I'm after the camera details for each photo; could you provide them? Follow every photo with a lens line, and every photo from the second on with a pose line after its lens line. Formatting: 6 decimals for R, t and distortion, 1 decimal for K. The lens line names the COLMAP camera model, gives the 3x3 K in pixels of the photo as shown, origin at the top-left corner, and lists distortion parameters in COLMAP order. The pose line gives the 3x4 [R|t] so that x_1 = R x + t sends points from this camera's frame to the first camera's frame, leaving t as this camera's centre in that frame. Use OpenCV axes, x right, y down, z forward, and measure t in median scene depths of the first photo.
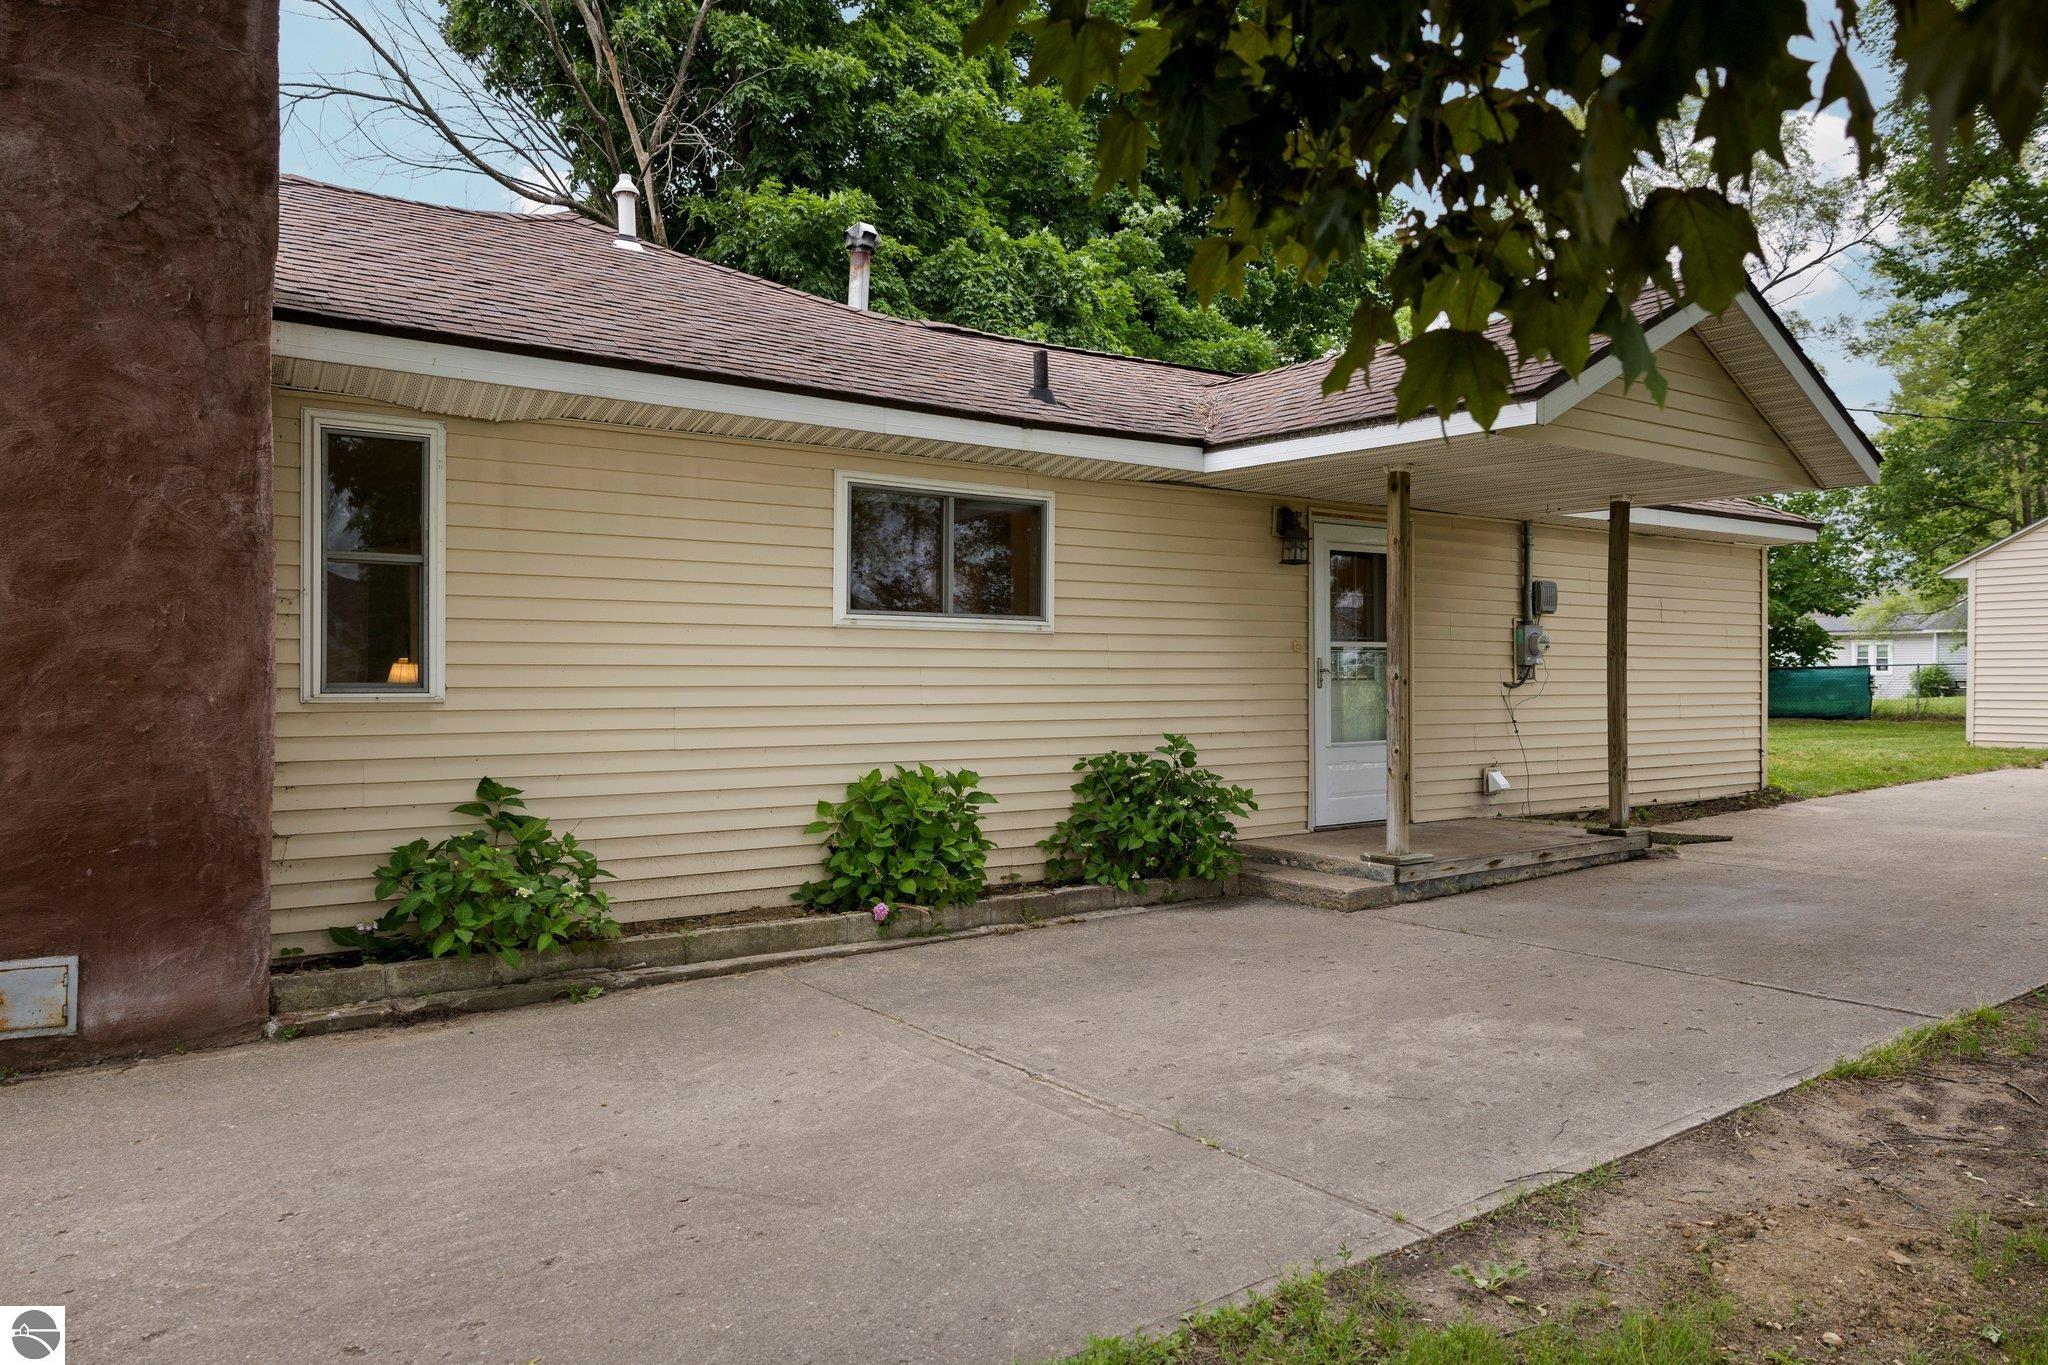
lens RADIAL K [[1370.6, 0, 1022.4], [0, 1370.6, 679.2], [0, 0, 1]] dist [0.001174, 0.007392]
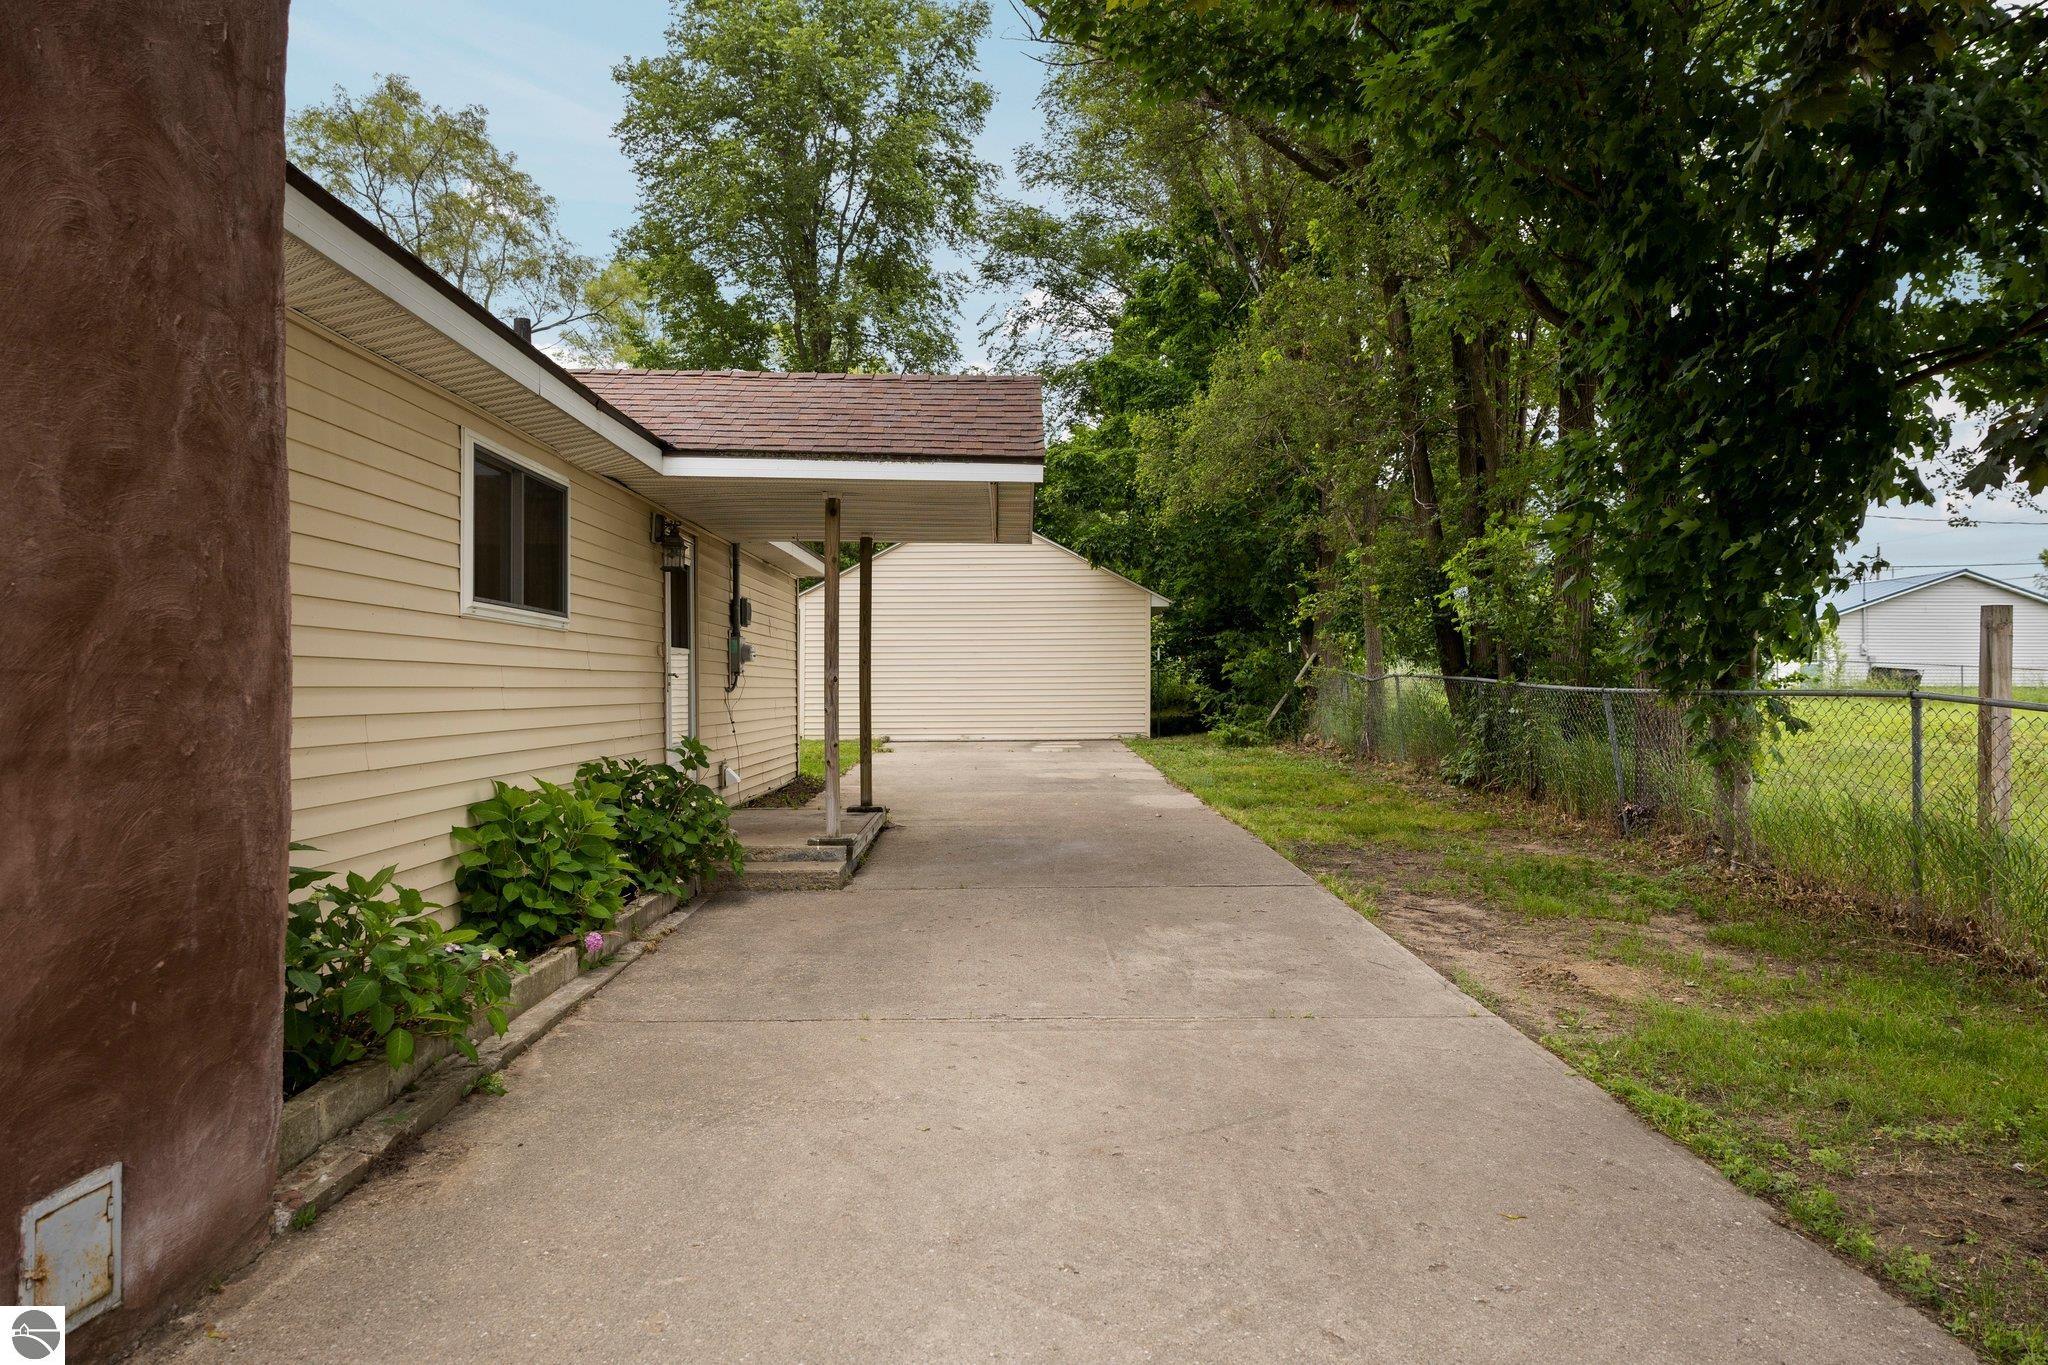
lens RADIAL K [[1370.6, 0, 1015.1], [0, 1370.6, 685.1], [0, 0, 1]] dist [0.001174, 0.007392]
pose [[0.566628, -0.000530, 0.823973, -0.942698], [0.005986, 0.999976, -0.003474, 0.012560], [-0.823952, 0.006901, 0.566618, 0.385673]]
